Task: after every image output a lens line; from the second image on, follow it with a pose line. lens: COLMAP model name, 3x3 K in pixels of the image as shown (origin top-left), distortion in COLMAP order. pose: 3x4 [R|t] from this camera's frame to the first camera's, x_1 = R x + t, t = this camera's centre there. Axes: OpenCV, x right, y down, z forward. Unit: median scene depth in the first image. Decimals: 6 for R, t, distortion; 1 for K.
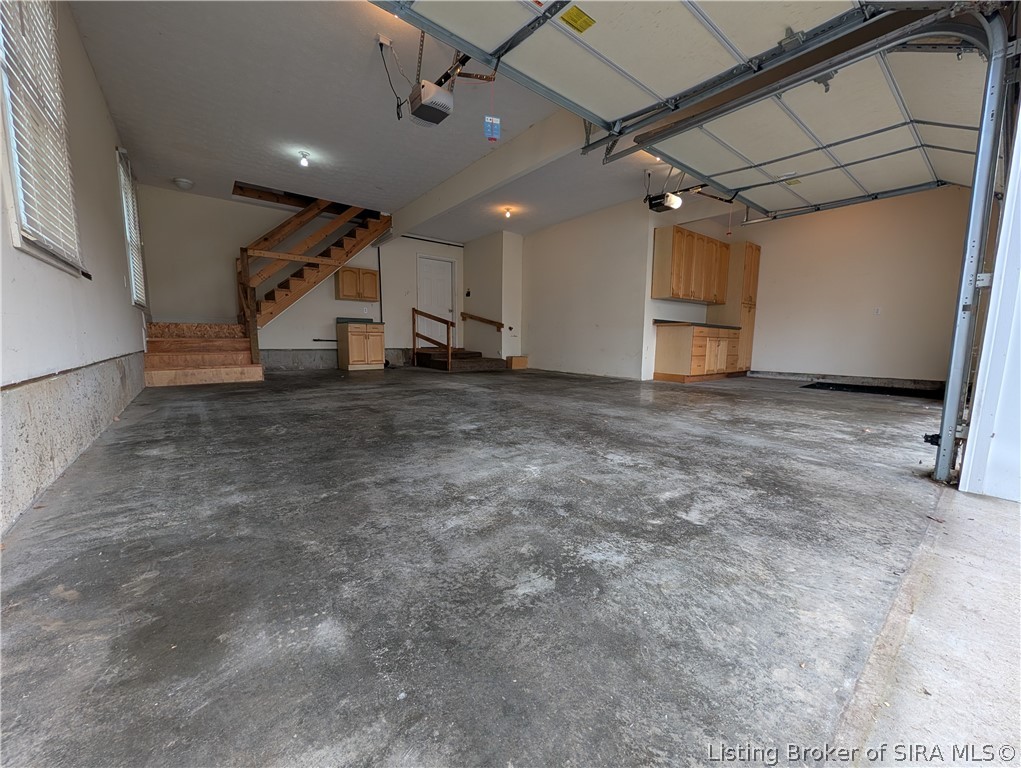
lens RADIAL K [[392.7, 0, 508.8], [0, 392.7, 384.9], [0, 0, 1]] dist [-0.000491, 0.000095]
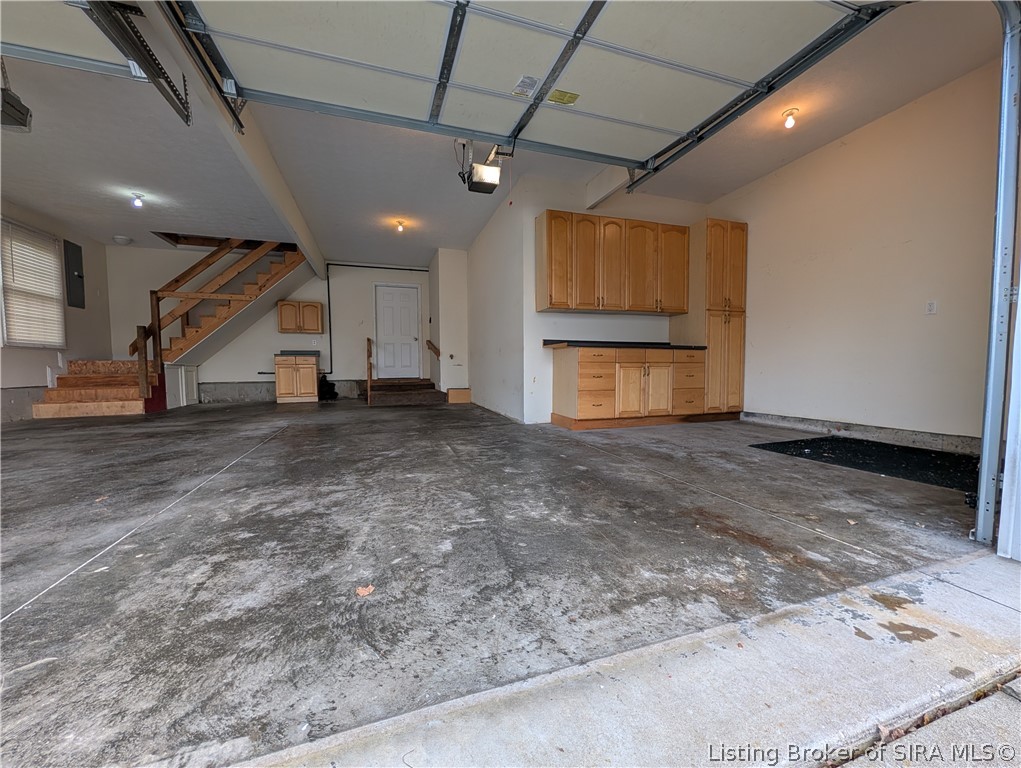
lens RADIAL K [[392.7, 0, 508.8], [0, 392.7, 384.9], [0, 0, 1]] dist [-0.000491, 0.000095]
pose [[0.939787, -0.002363, -0.341753, 0.510841], [-0.021348, 0.997617, -0.065602, -0.032066], [0.341094, 0.068948, 0.937497, 0.278775]]
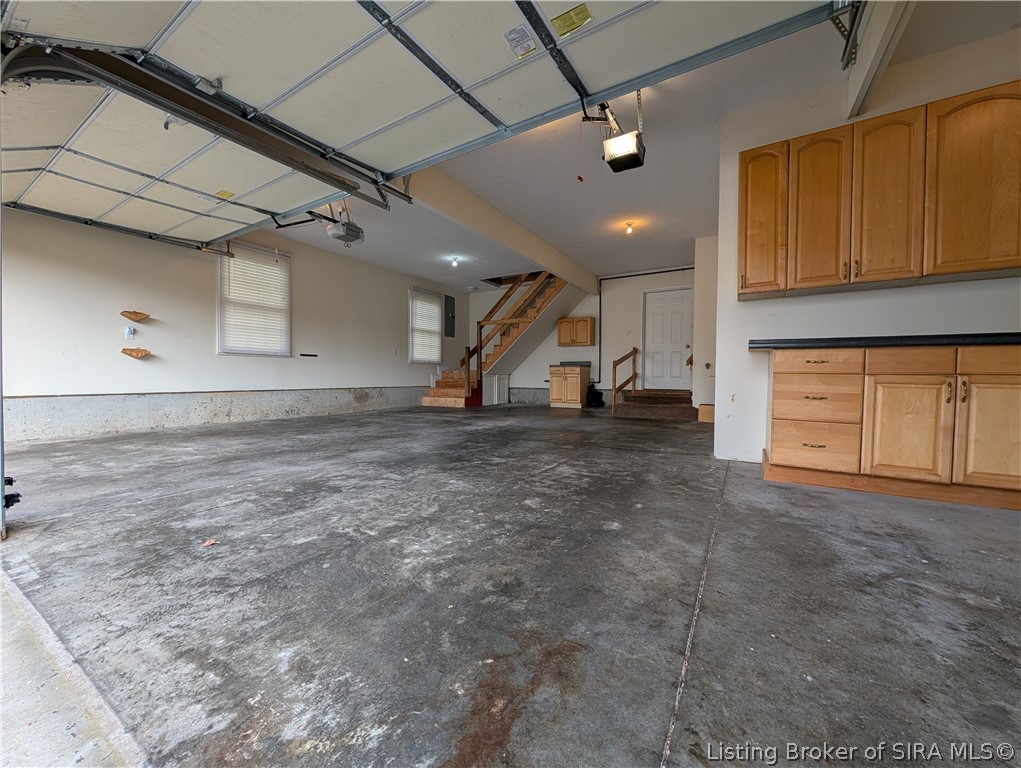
lens RADIAL K [[392.7, 0, 508.8], [0, 392.7, 384.9], [0, 0, 1]] dist [-0.000491, 0.000095]
pose [[0.344406, 0.010470, -0.938762, 0.672117], [-0.110260, 0.993469, -0.029372, -0.057253], [0.932323, 0.113624, 0.343311, 0.504758]]
